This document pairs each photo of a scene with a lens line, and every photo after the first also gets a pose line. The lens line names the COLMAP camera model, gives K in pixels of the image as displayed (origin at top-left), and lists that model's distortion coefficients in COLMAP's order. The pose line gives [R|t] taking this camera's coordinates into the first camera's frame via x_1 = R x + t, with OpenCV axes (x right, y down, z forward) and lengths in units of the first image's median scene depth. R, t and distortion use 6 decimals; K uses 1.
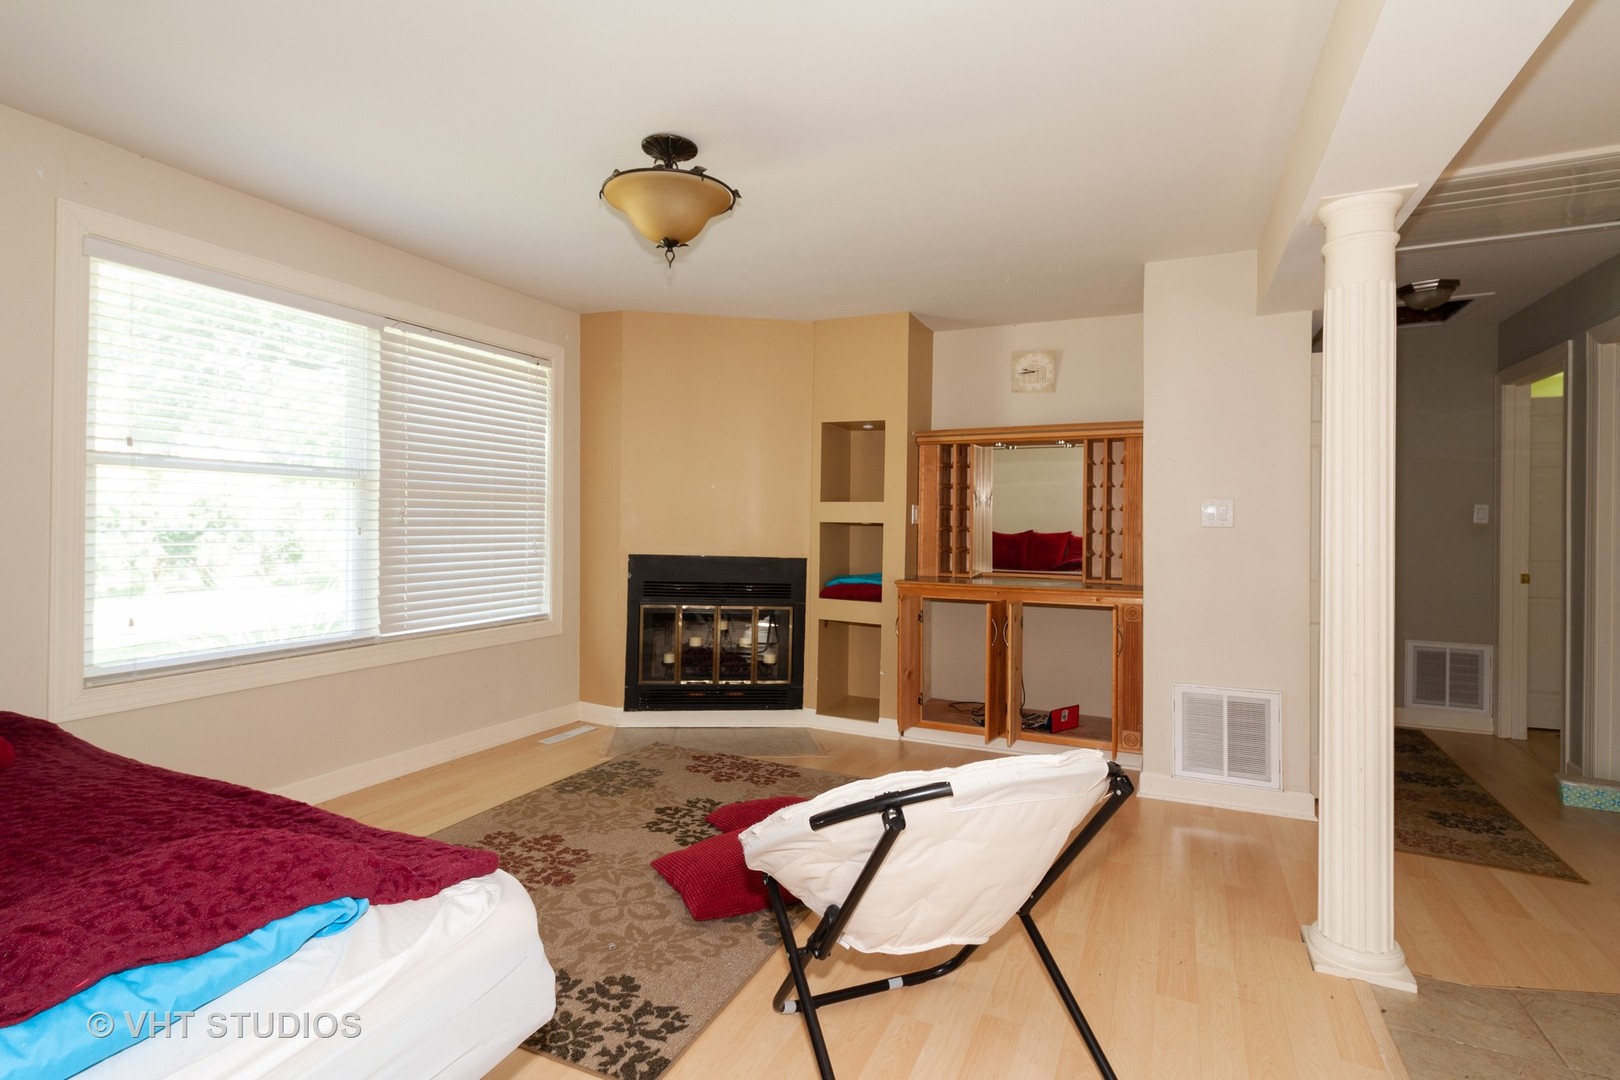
lens RADIAL K [[790.0, 0, 807.6], [0, 790.0, 527.6], [0, 0, 1]] dist [0.003502, 0.000128]
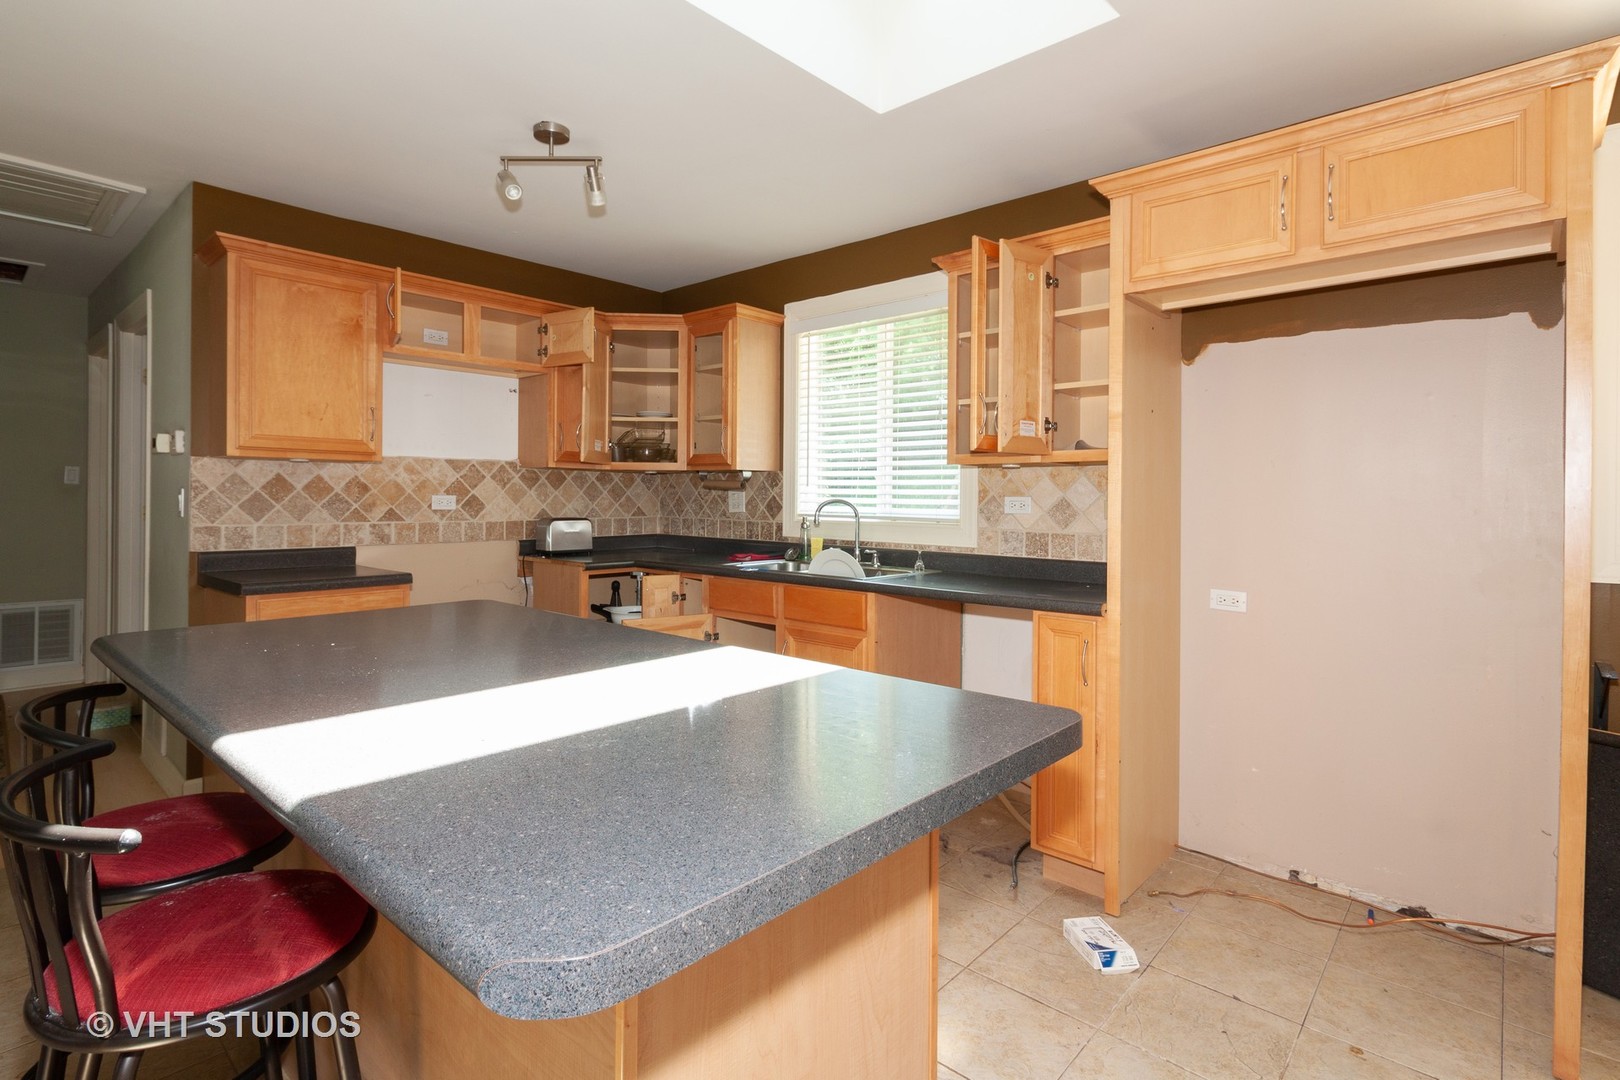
lens RADIAL K [[790.0, 0, 799.1], [0, 790.0, 509.2], [0, 0, 1]] dist [0.003502, 0.000128]
pose [[0.303371, -0.023621, 0.952580, 0.137203], [-0.001775, 0.999677, 0.025354, -0.000264], [-0.952871, -0.009382, 0.303231, -0.222451]]
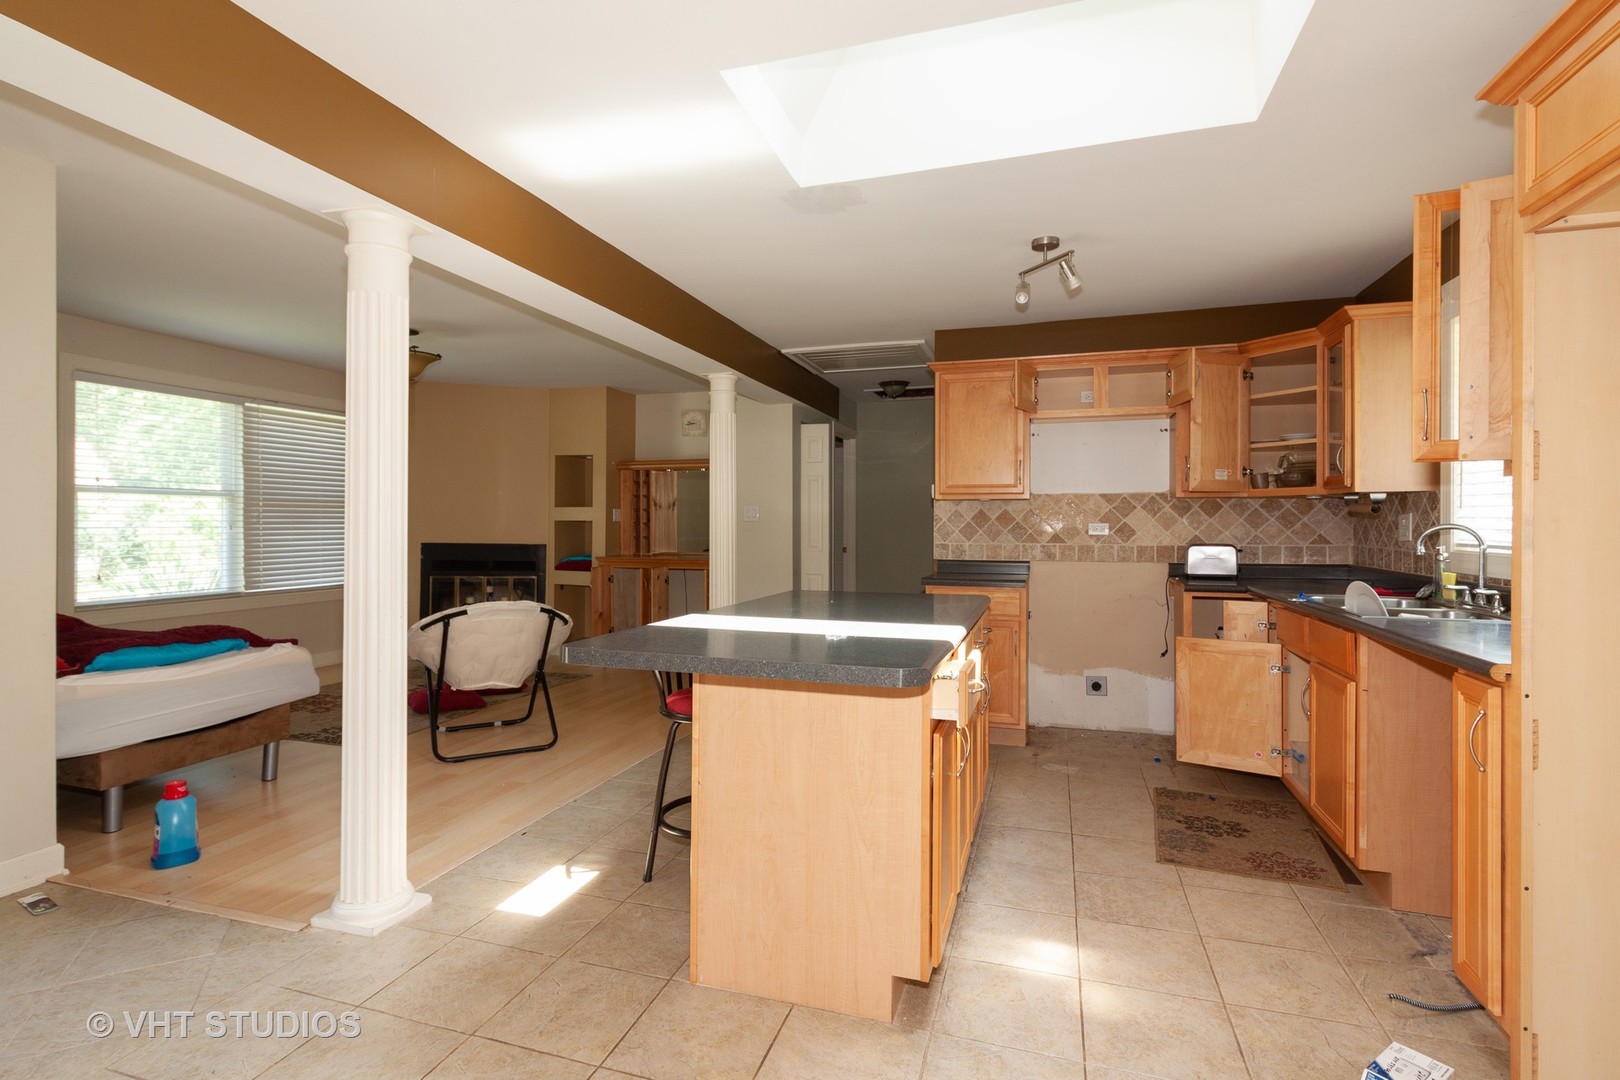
lens RADIAL K [[790.0, 0, 803.6], [0, 790.0, 527.9], [0, 0, 1]] dist [0.003502, 0.000128]
pose [[0.991533, -0.009244, 0.129525, 0.395151], [0.009067, 0.999957, 0.001959, 0.011599], [-0.129538, -0.000768, 0.991574, -0.773057]]
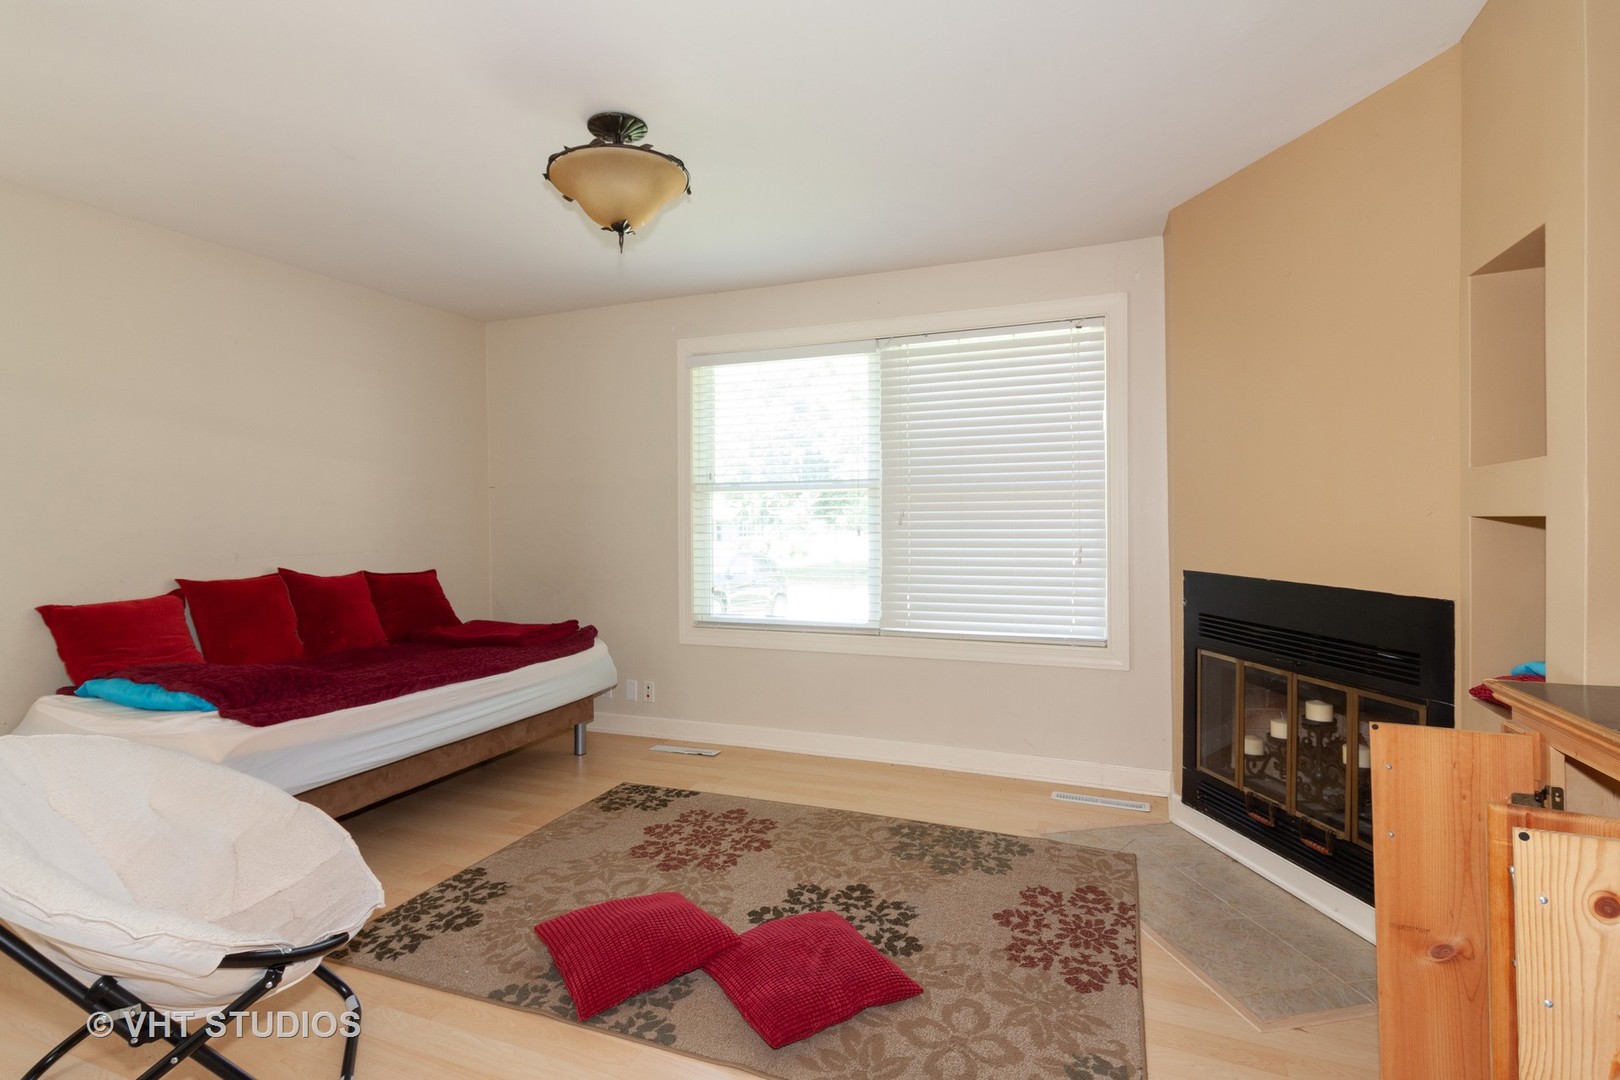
lens RADIAL K [[790.0, 0, 803.5], [0, 790.0, 532.4], [0, 0, 1]] dist [0.003502, 0.000128]
pose [[0.048252, 0.000605, -0.998835, 0.552804], [-0.001033, 0.999999, 0.000556, 0.002209], [0.998835, 0.001005, 0.048253, 0.836539]]
